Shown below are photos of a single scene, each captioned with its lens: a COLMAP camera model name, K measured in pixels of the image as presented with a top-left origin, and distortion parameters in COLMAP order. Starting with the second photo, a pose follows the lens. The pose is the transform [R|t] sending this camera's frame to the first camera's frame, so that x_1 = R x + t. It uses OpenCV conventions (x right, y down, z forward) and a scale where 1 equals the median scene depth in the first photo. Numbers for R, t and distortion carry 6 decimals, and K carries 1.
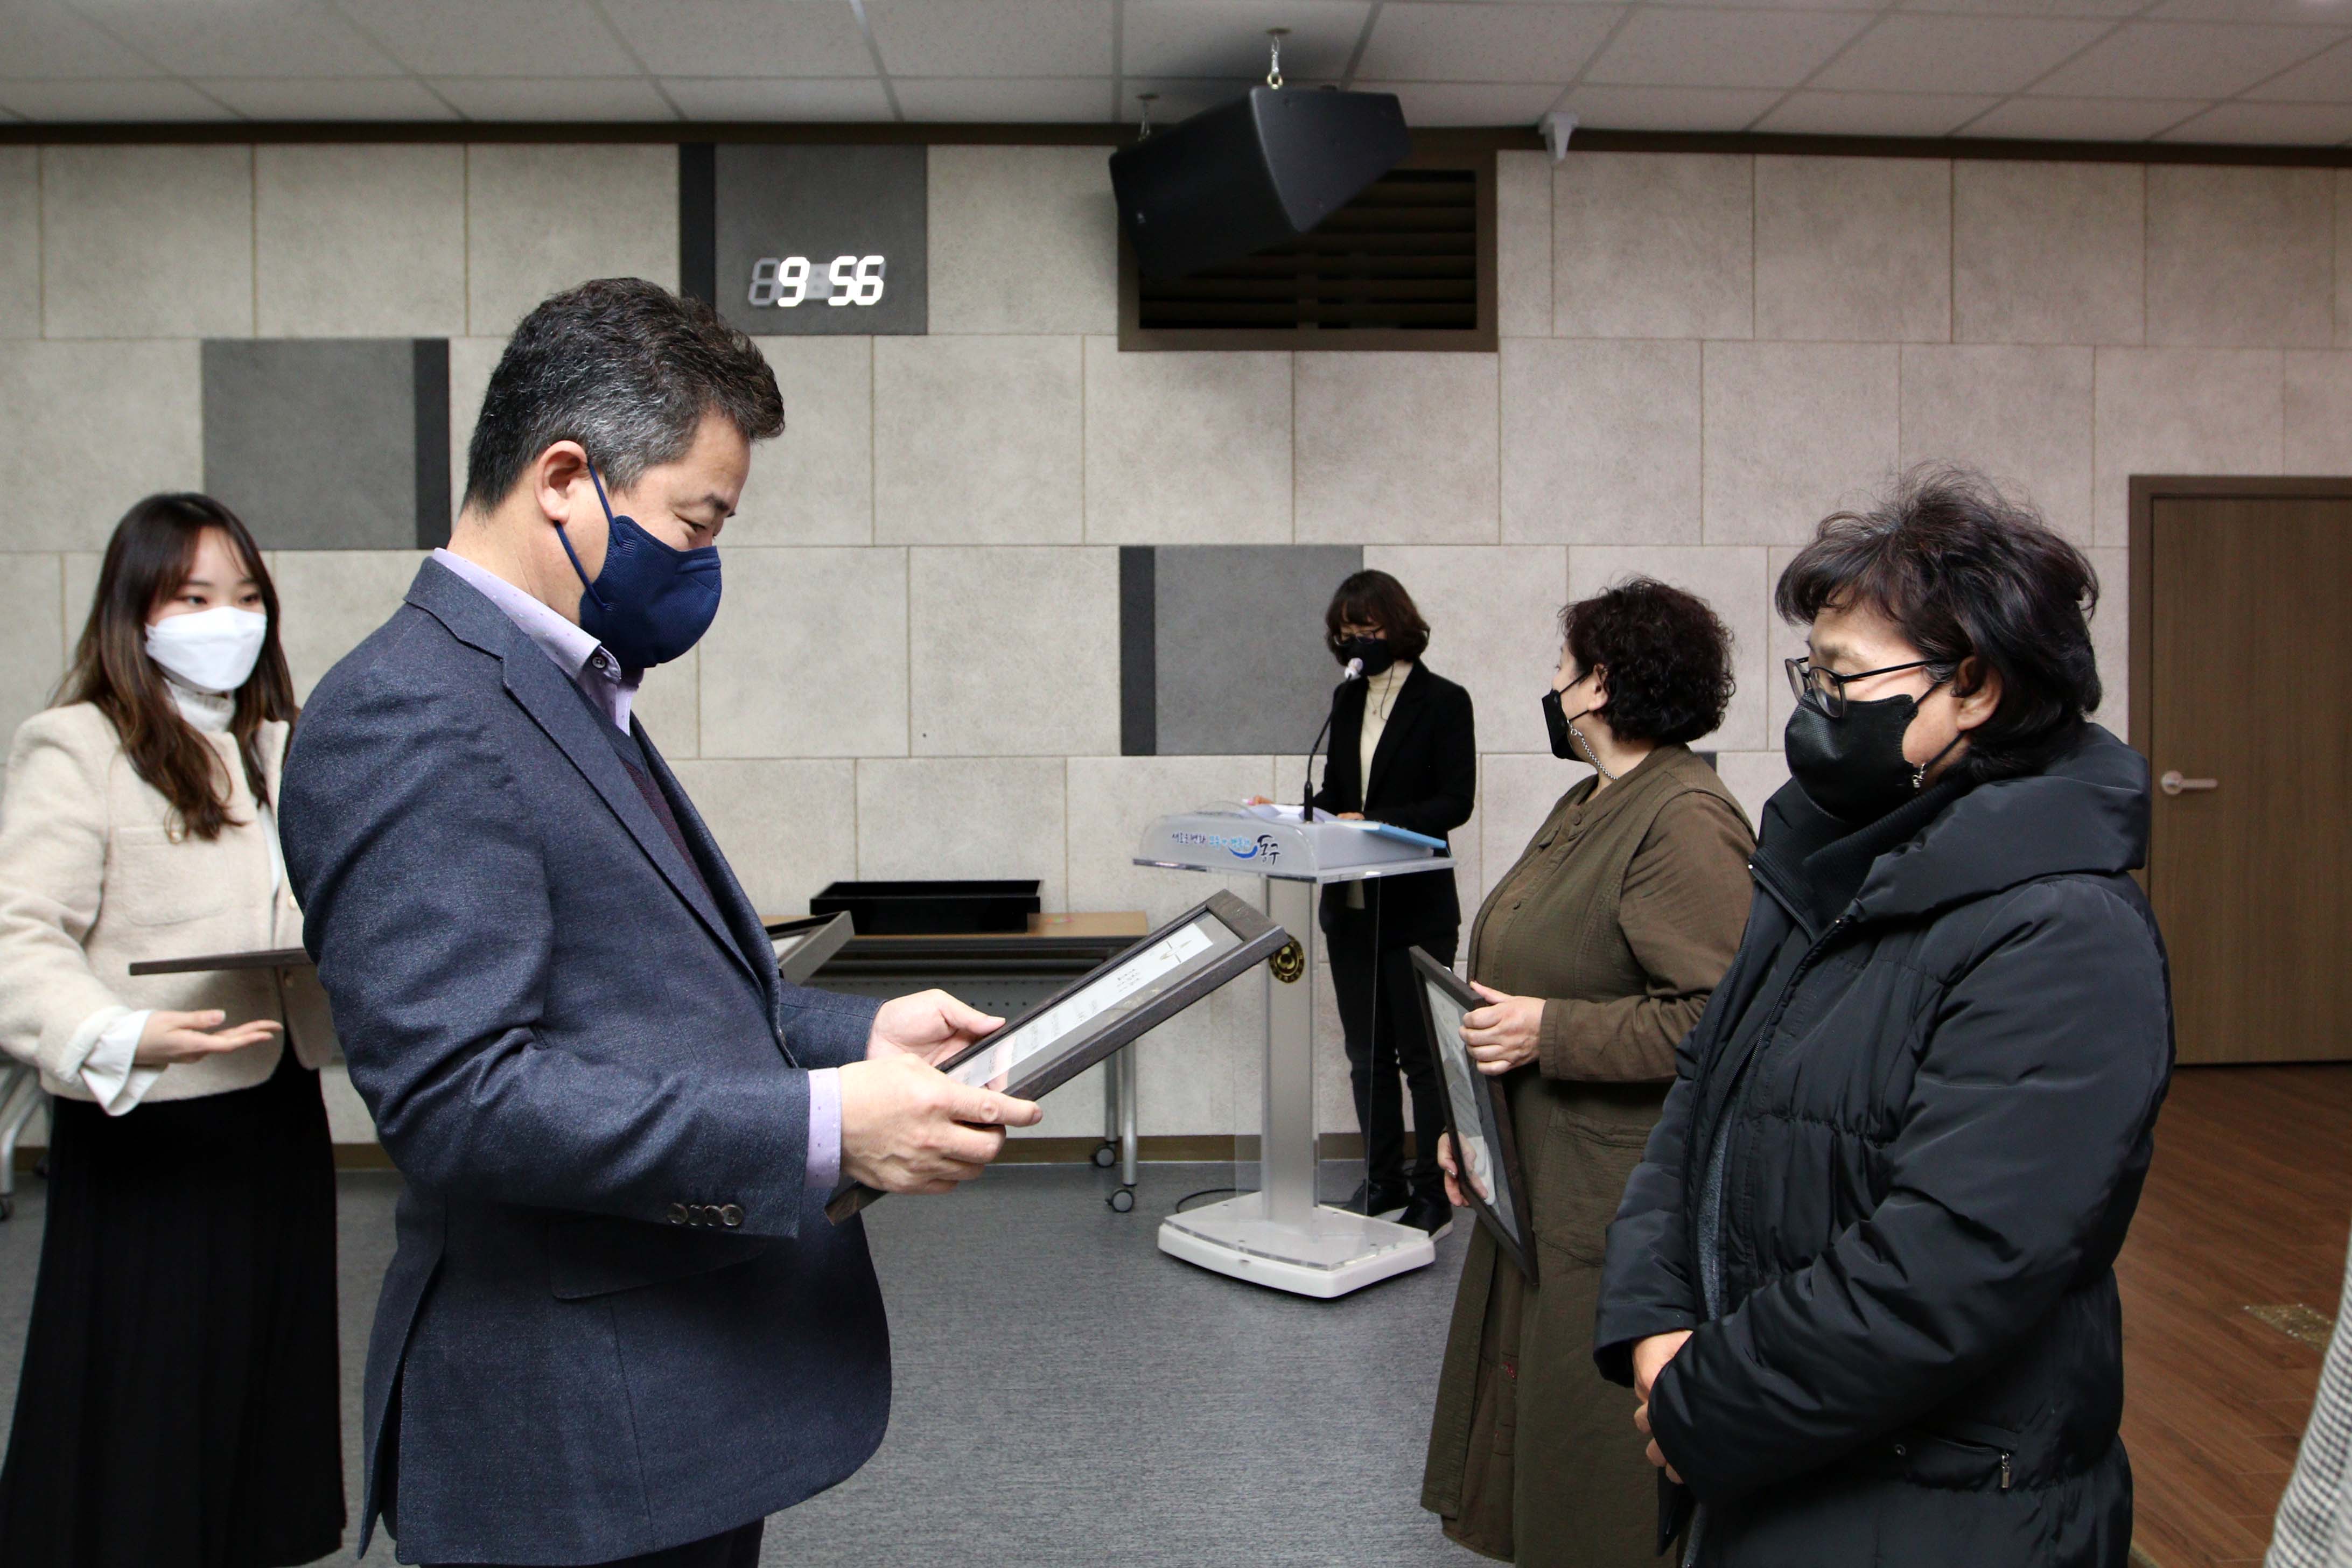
lens RADIAL K [[1937.1, 0, 1229.0], [0, 1937.1, 742.8], [0, 0, 1]] dist [-0.082308, 0.057878]
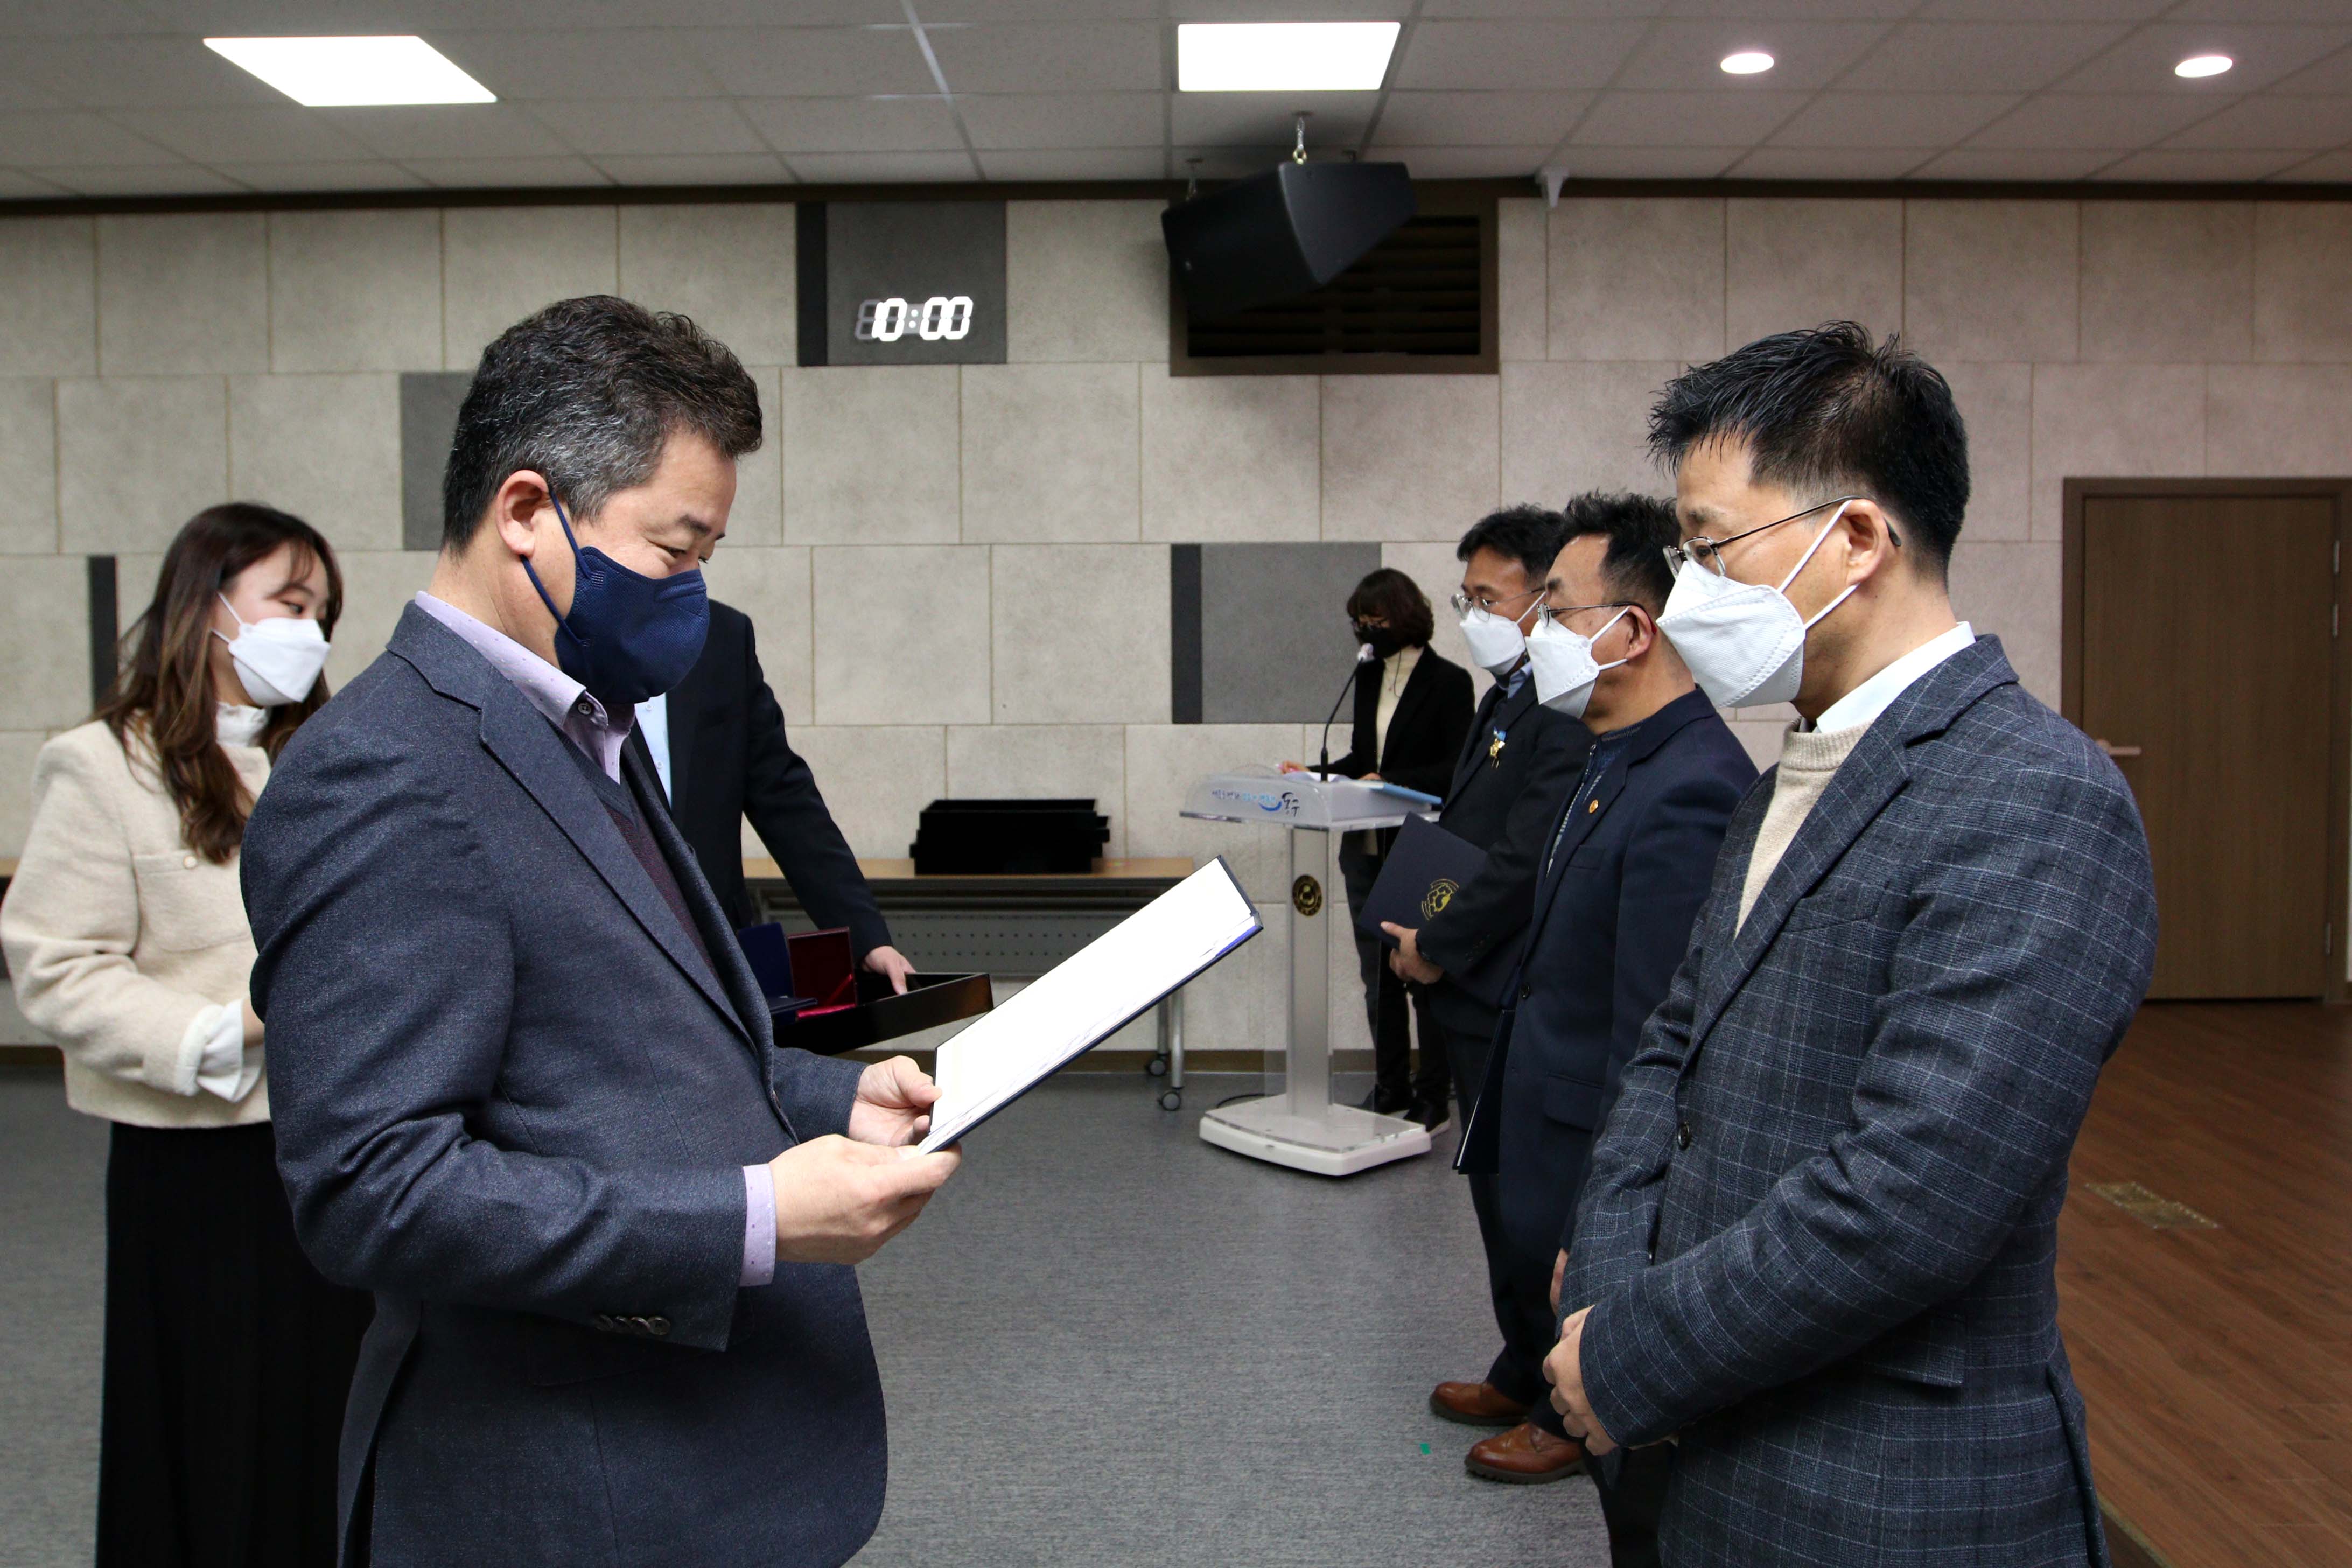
lens RADIAL K [[1909.1, 0, 1178.9], [0, 1909.1, 720.9], [0, 0, 1]] dist [-0.081253, 0.056450]
pose [[0.998298, 0.002506, -0.058273, 0.015613], [-0.001922, 0.999947, 0.010075, -0.006807], [0.058295, -0.009945, 0.998250, -0.148791]]
